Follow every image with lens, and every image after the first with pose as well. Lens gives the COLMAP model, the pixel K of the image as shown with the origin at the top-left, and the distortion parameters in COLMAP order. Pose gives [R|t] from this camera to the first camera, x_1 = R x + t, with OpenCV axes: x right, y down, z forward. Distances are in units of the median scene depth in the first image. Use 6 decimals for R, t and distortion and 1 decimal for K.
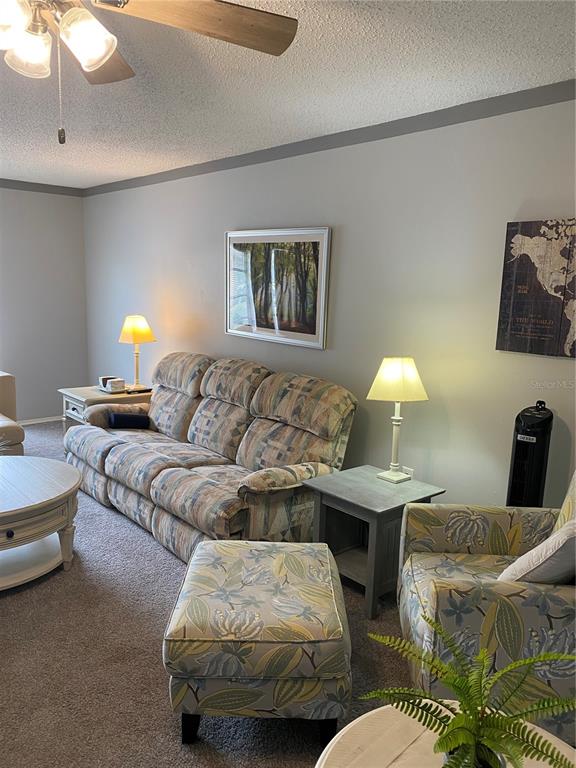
lens RADIAL K [[581.8, 0, 291.2], [0, 581.8, 387.3], [0, 0, 1]] dist [0.091971, -0.163663]
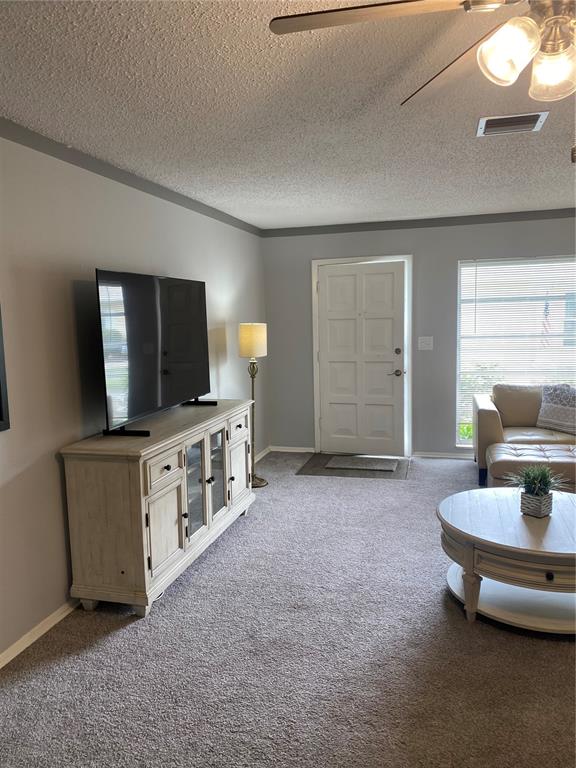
lens RADIAL K [[588.3, 0, 281.0], [0, 588.3, 381.9], [0, 0, 1]] dist [0.000535, -0.002450]
pose [[0.524916, 0.054243, -0.849424, 0.070765], [-0.103437, 0.994636, -0.000404, -0.015625], [0.844846, 0.088074, 0.527711, 0.077163]]
